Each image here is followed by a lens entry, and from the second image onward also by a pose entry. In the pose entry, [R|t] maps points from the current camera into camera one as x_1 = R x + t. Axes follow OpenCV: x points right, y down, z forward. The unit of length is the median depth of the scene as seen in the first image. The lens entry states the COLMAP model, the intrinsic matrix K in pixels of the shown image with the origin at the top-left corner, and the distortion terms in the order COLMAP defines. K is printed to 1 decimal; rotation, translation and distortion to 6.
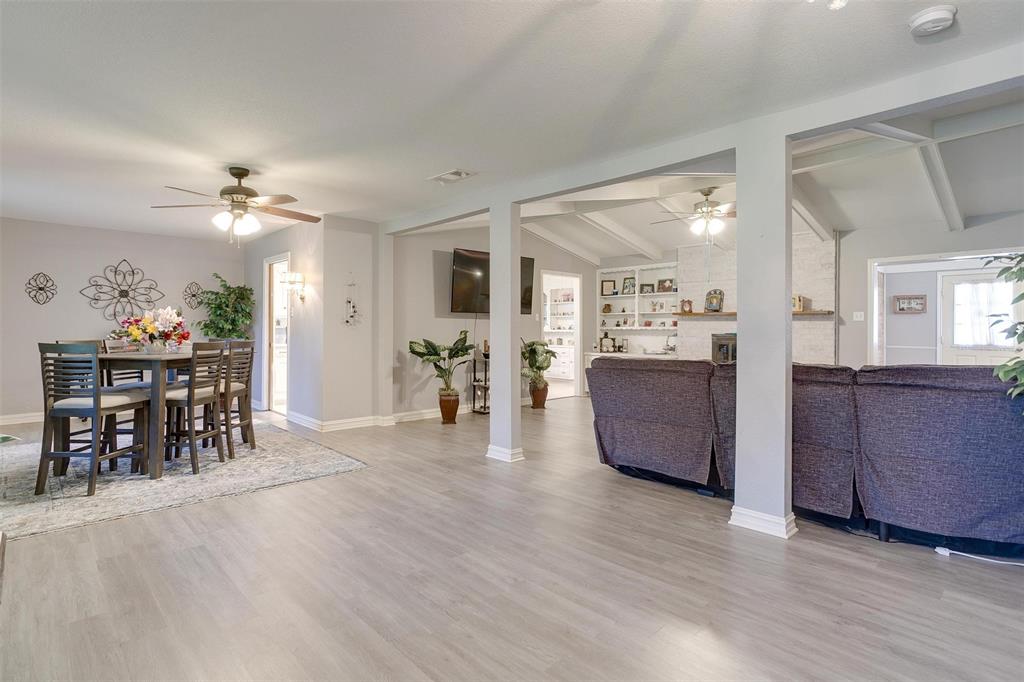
lens RADIAL K [[517.6, 0, 504.6], [0, 517.6, 333.4], [0, 0, 1]] dist [-0.039037, 0.031188]
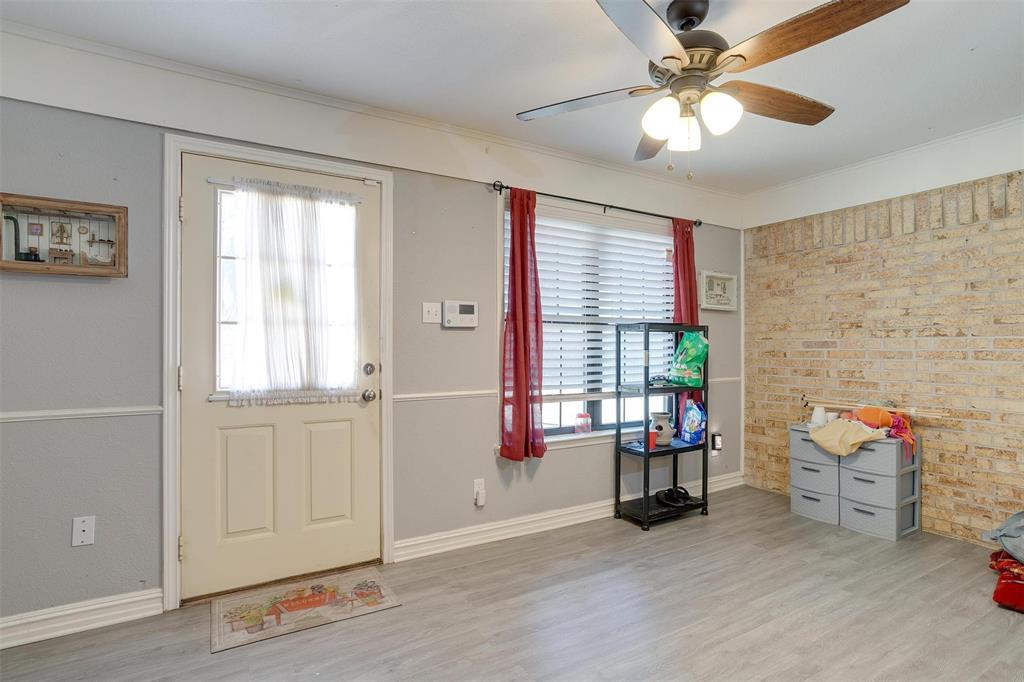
lens RADIAL K [[517.6, 0, 504.6], [0, 517.6, 333.4], [0, 0, 1]] dist [-0.039037, 0.031188]
pose [[0.235140, 0.005768, 0.971944, 0.648148], [0.011732, 0.999893, -0.008773, -0.008129], [-0.971891, 0.013466, 0.235047, 0.790782]]
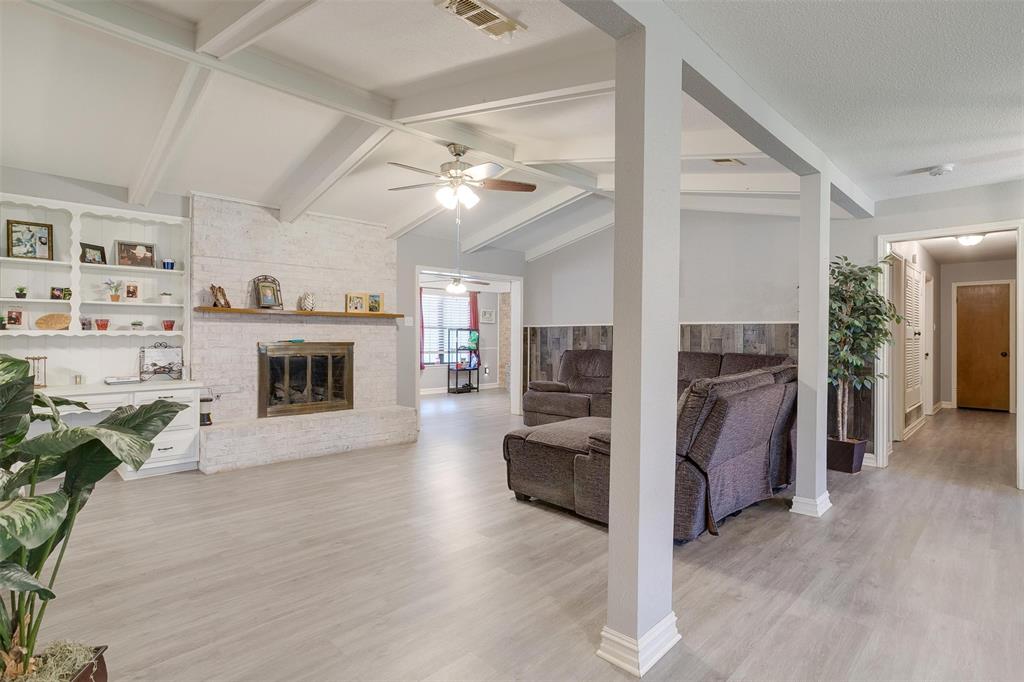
lens RADIAL K [[517.6, 0, 504.6], [0, 517.6, 333.4], [0, 0, 1]] dist [-0.039037, 0.031188]
pose [[-0.017197, -0.003832, 0.999845, -0.254370], [0.004848, 0.999981, 0.003915, -0.010763], [-0.999840, 0.004915, -0.017178, 0.677824]]
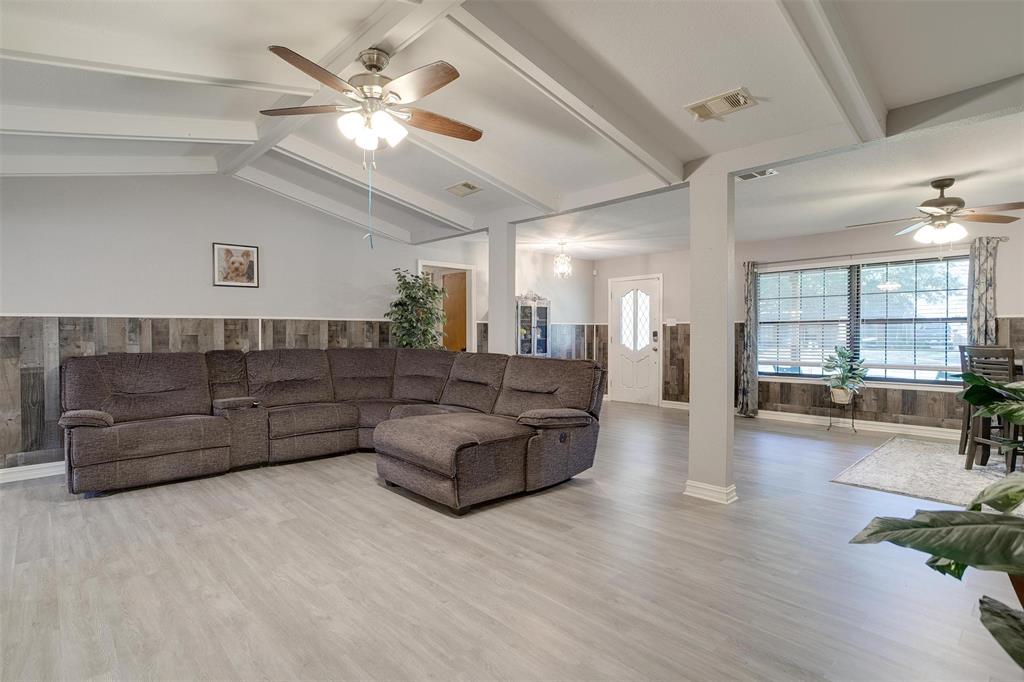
lens RADIAL K [[517.6, 0, 504.6], [0, 517.6, 333.4], [0, 0, 1]] dist [-0.039037, 0.031188]
pose [[-0.999866, -0.004741, 0.015689, 0.182913], [-0.004542, 0.999908, 0.012743, -0.010957], [-0.015748, 0.012670, -0.999796, 1.083307]]
